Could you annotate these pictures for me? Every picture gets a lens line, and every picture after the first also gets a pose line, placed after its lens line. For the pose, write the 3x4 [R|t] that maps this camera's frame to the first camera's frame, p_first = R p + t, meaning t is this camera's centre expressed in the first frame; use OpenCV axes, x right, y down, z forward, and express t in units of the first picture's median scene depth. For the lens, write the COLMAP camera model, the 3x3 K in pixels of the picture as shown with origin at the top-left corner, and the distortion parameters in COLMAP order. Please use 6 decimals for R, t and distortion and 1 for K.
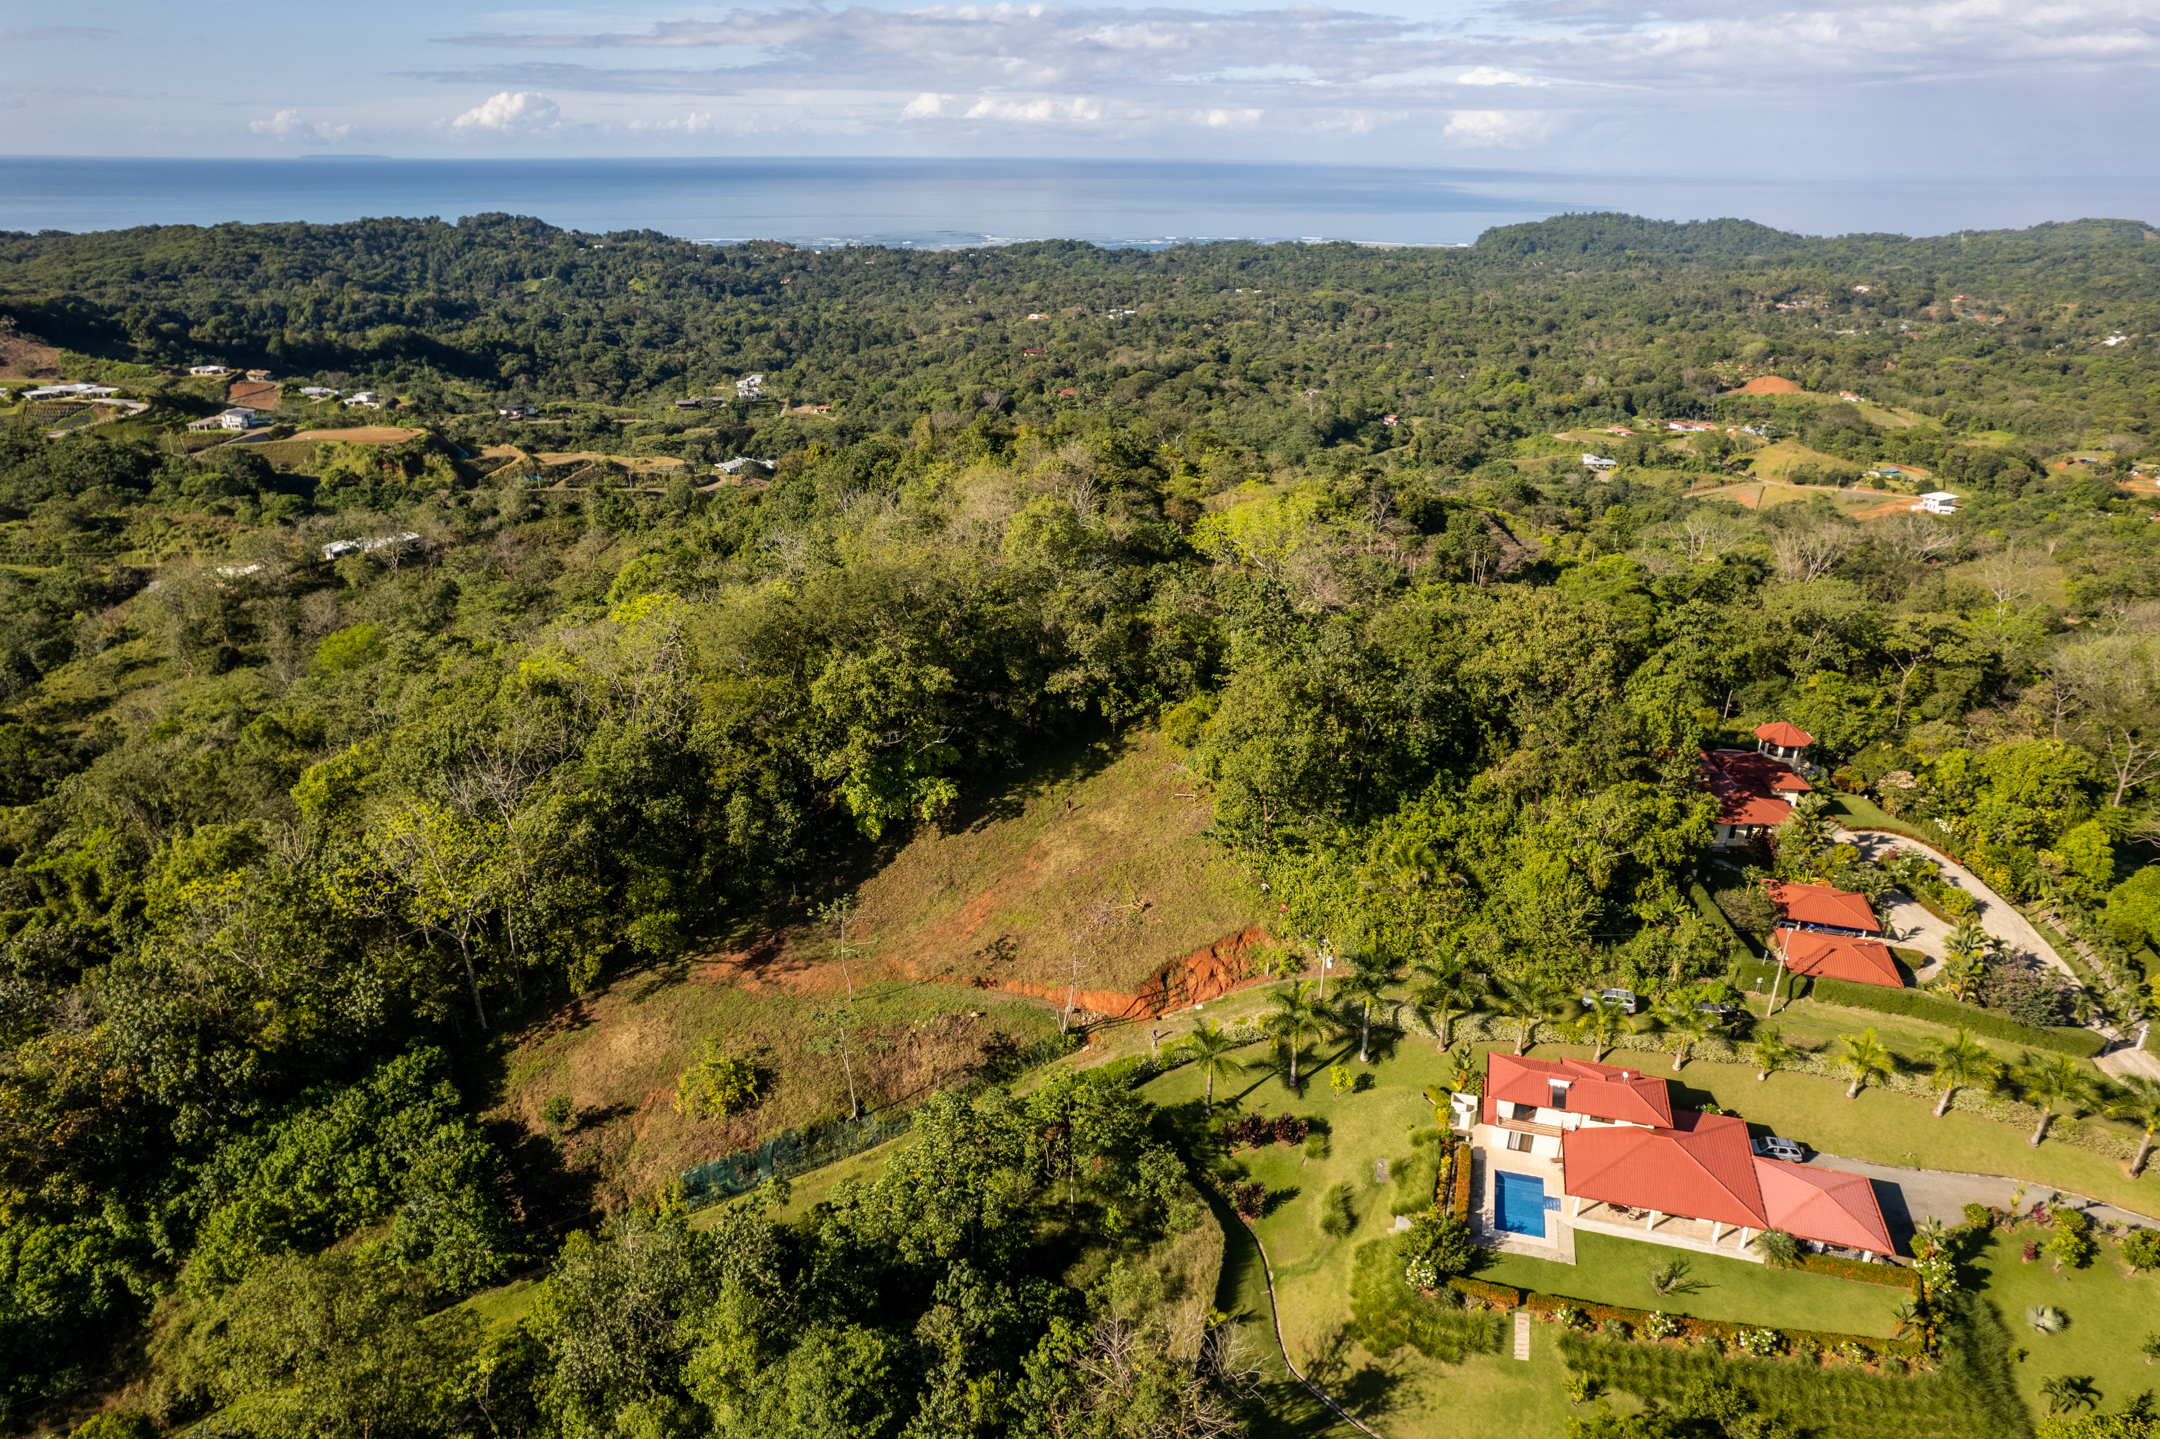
lens RADIAL K [[1381.6, 0, 1077.9], [0, 1381.6, 722.6], [0, 0, 1]] dist [-0.079779, 0.069173]
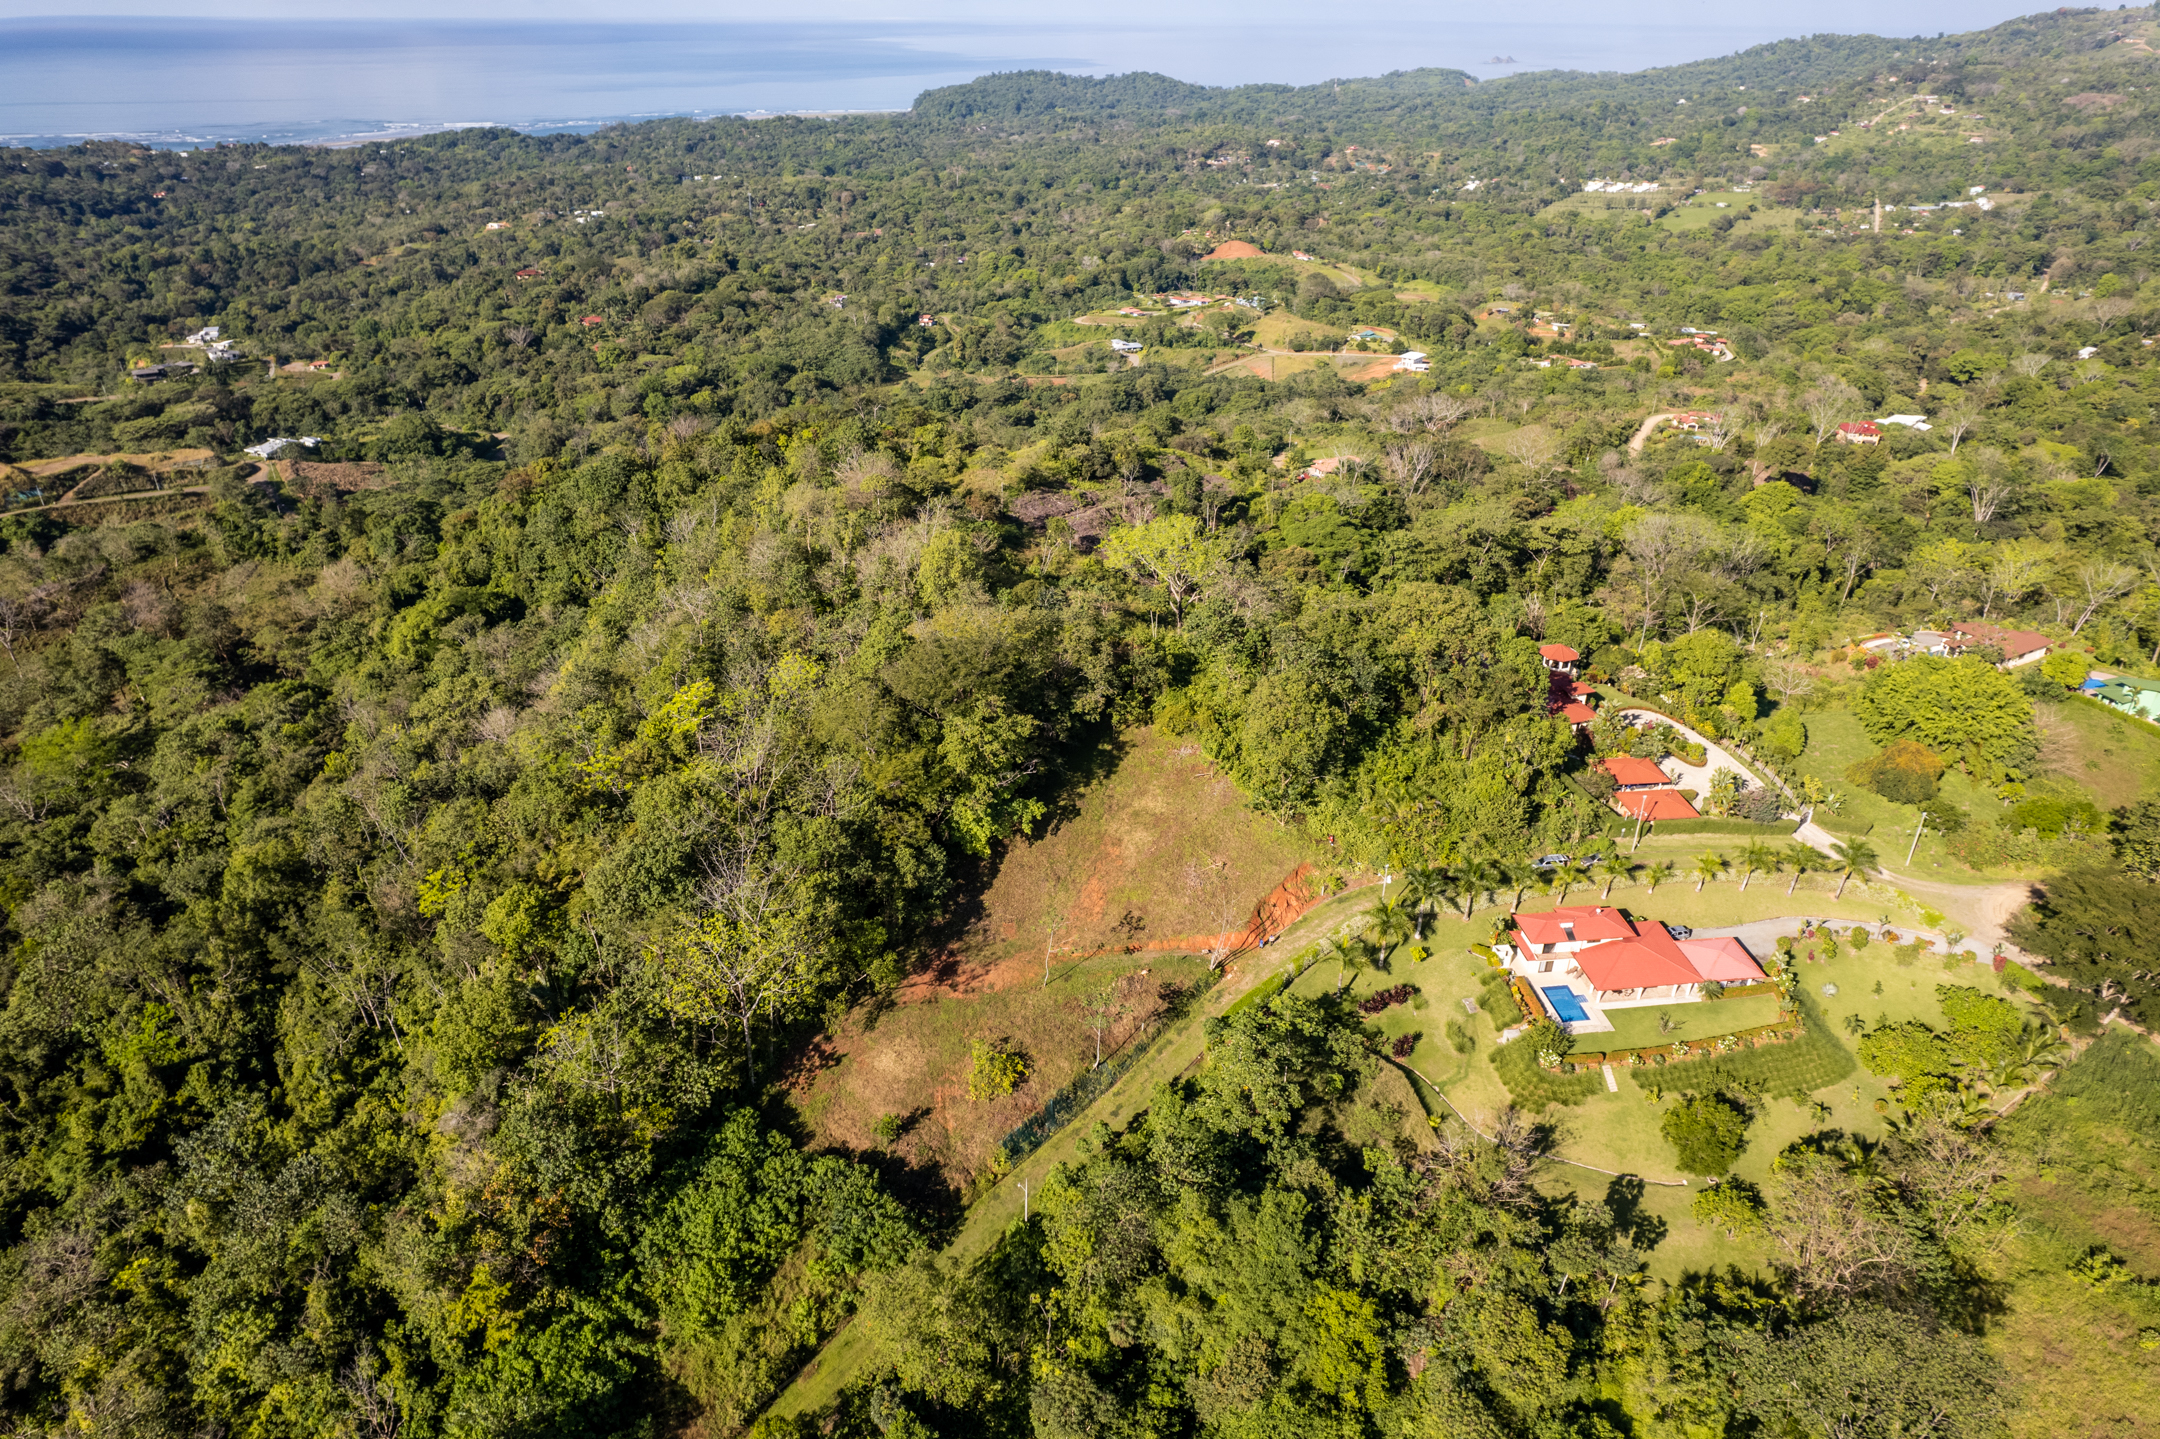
lens RADIAL K [[1376.0, 0, 1075.3], [0, 1376.0, 734.7], [0, 0, 1]] dist [-0.082765, 0.073243]
pose [[0.924405, -0.186484, 0.332716, -0.092293], [0.152441, 0.980262, 0.125890, -0.033527], [-0.349625, -0.065653, 0.934587, -0.037543]]
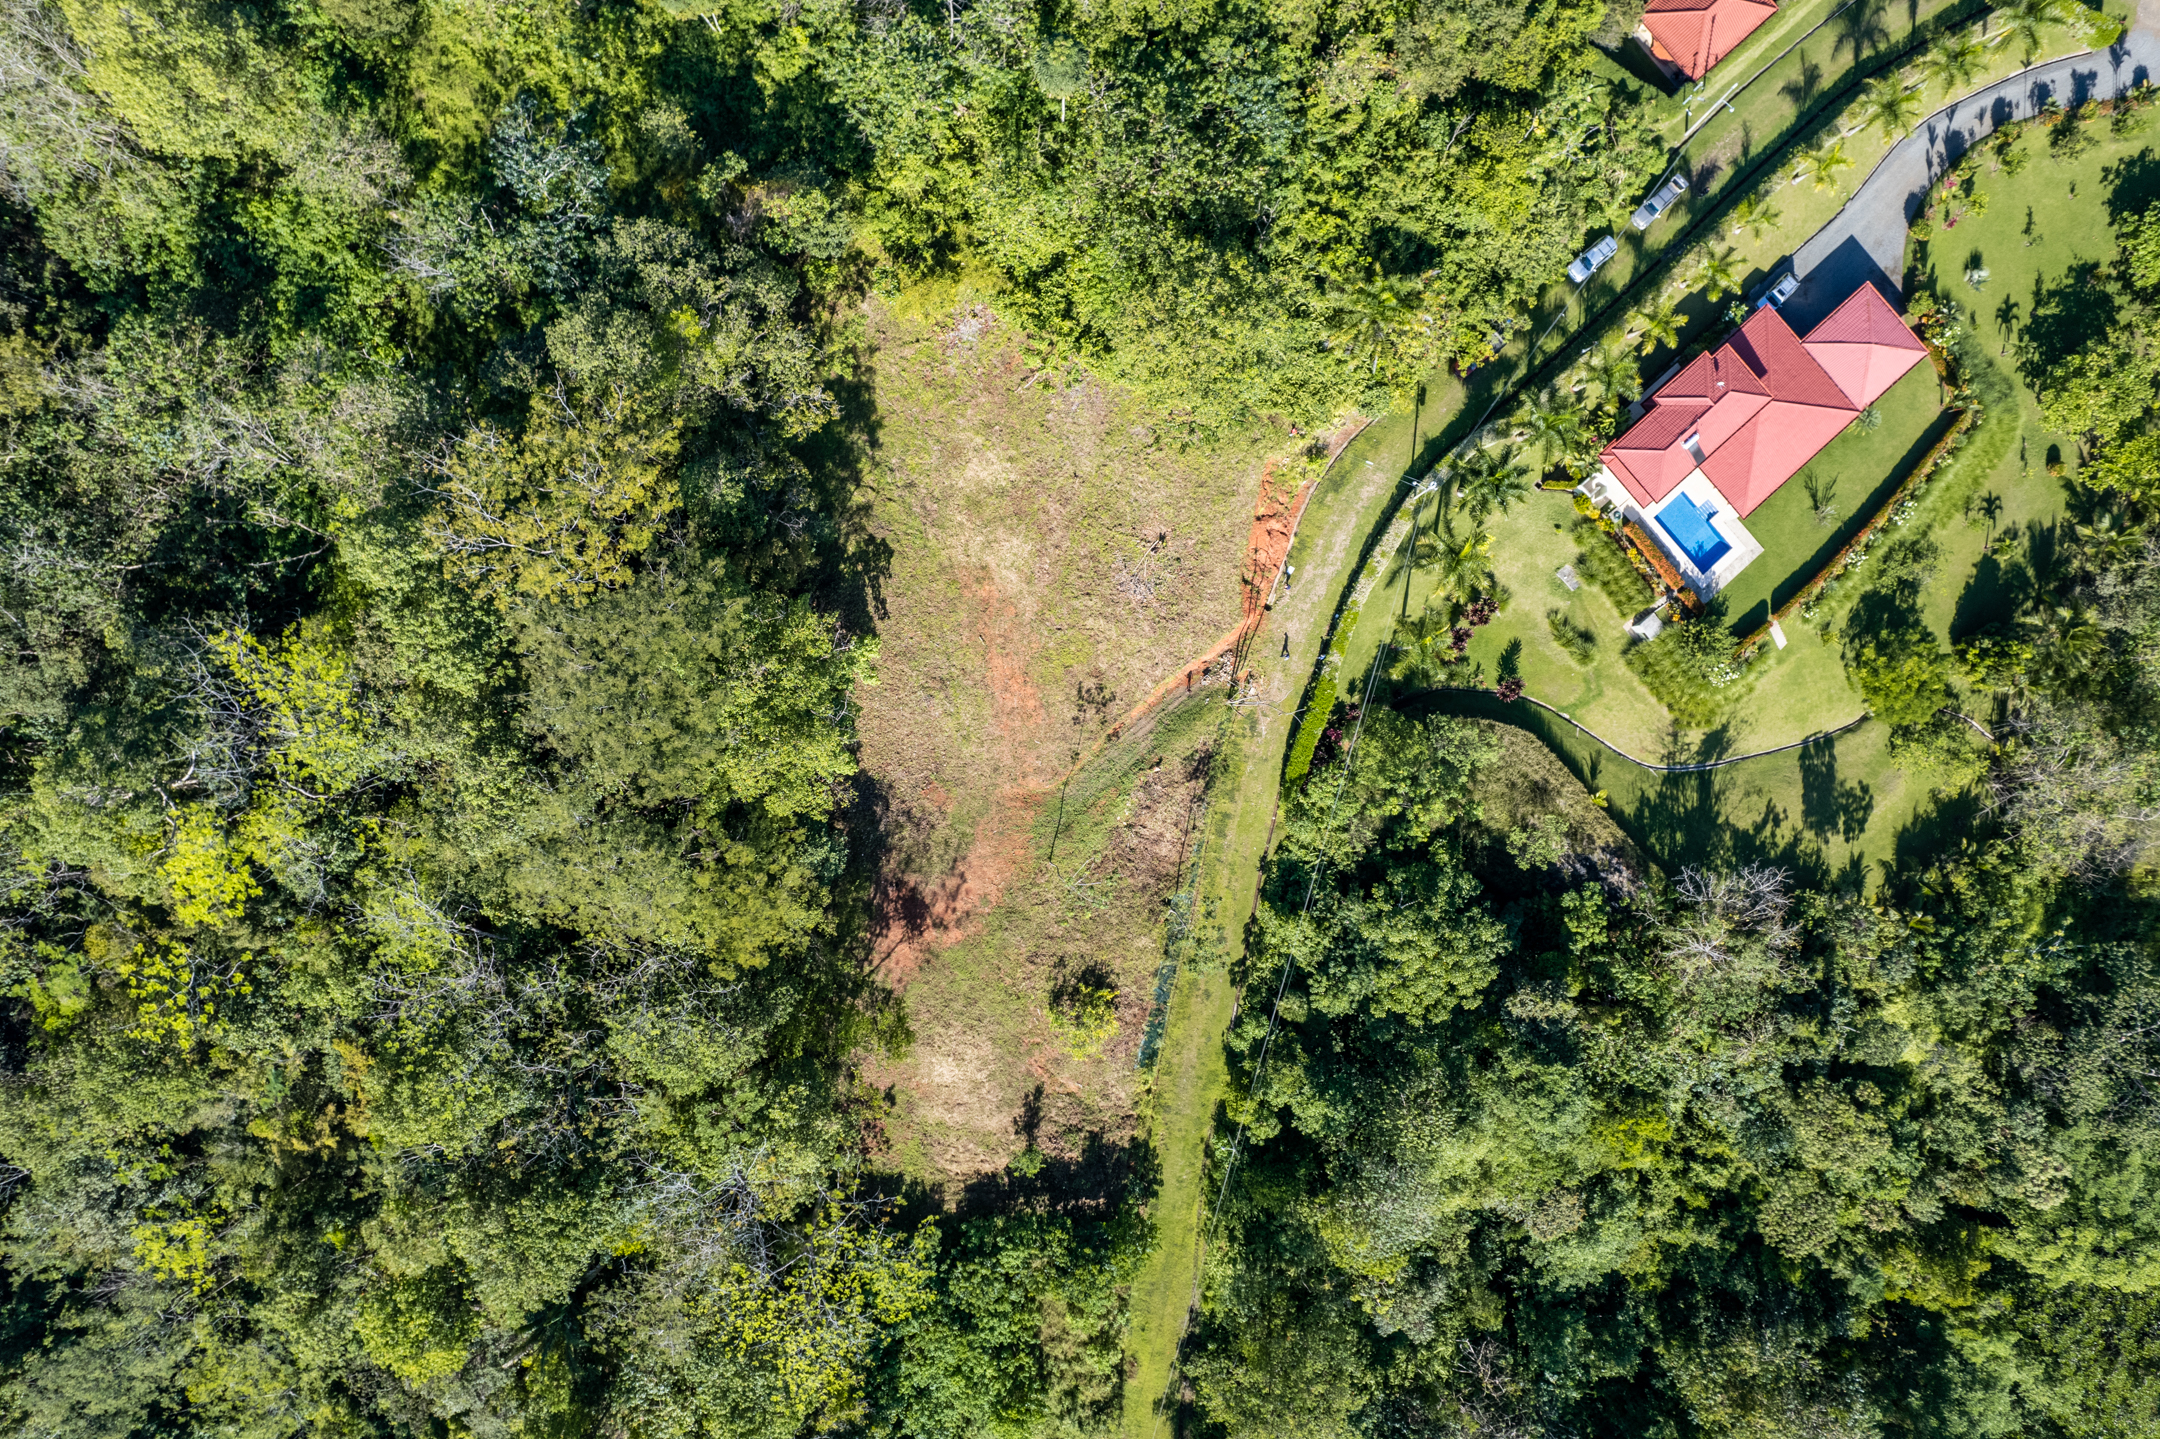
lens RADIAL K [[1376.0, 0, 1075.3], [0, 1376.0, 734.7], [0, 0, 1]] dist [-0.082765, 0.073243]
pose [[0.539759, -0.841733, -0.012078, -0.012596], [0.330495, 0.198691, 0.922656, -0.115716], [-0.774231, -0.502004, 0.385434, 0.117690]]
